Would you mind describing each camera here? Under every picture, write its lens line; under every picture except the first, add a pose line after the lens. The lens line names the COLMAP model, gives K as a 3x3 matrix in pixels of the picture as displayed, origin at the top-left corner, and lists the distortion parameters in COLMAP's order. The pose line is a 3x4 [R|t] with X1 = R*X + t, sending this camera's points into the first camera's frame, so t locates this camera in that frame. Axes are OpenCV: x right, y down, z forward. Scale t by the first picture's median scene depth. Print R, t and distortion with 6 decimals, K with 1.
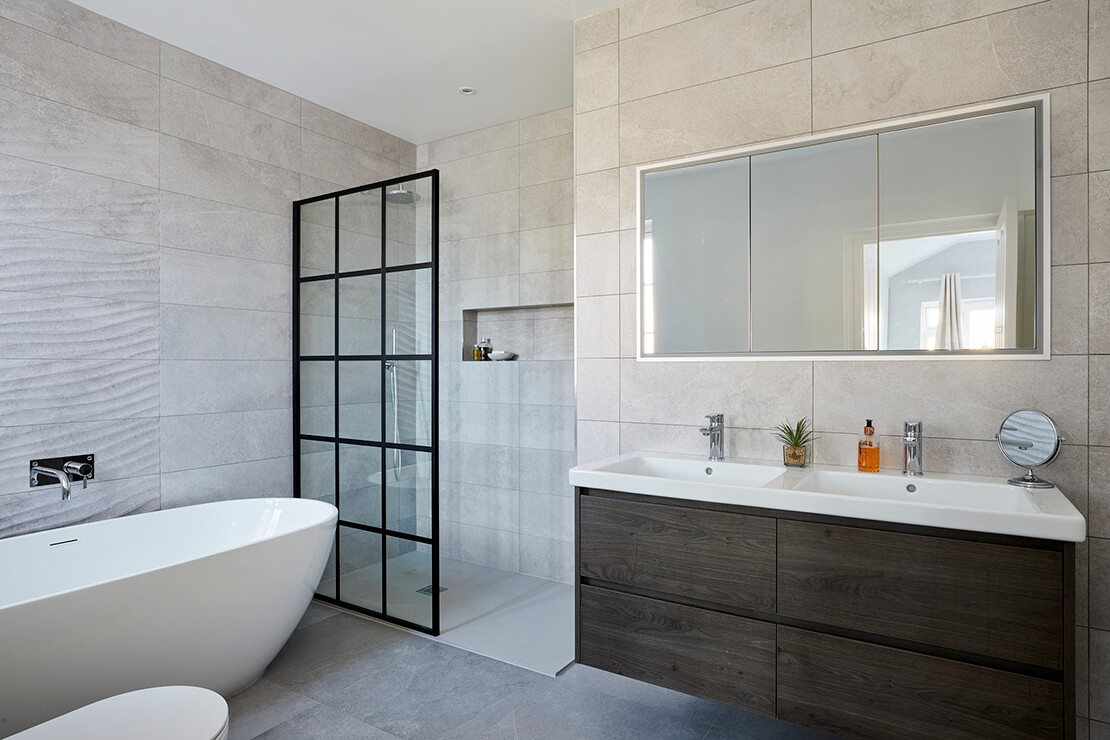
lens RADIAL K [[606.6, 0, 559.3], [0, 606.6, 363.2], [0, 0, 1]] dist [-0.028340, 0.005836]
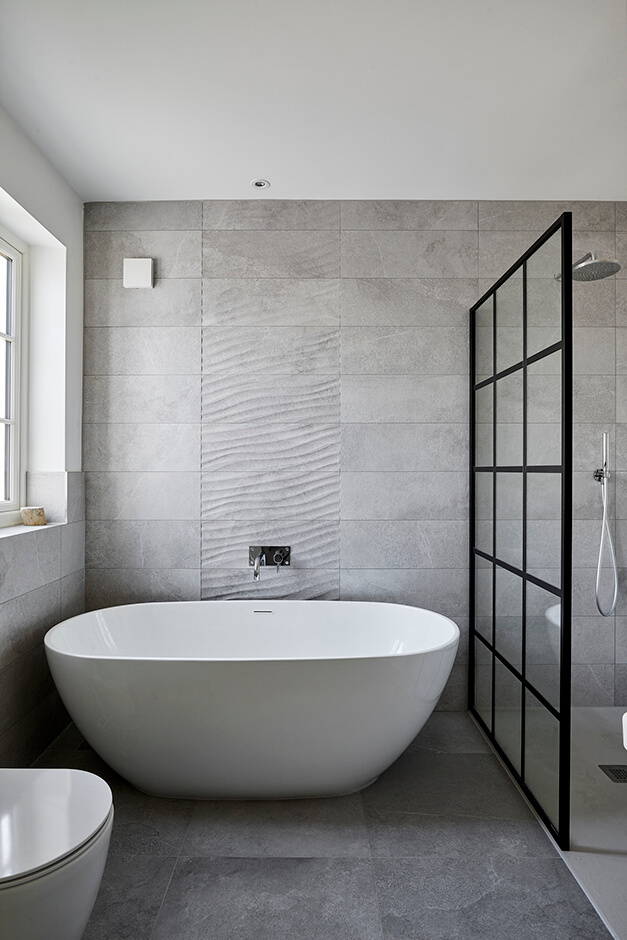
lens RADIAL K [[513.7, 0, 311.9], [0, 513.7, 468.9], [0, 0, 1]] dist [-0.028340, 0.005836]
pose [[0.529987, -0.001467, -0.848005, 0.159164], [0.002723, 0.999996, -0.000028, -0.011496], [0.848002, -0.002295, 0.529989, 0.431149]]
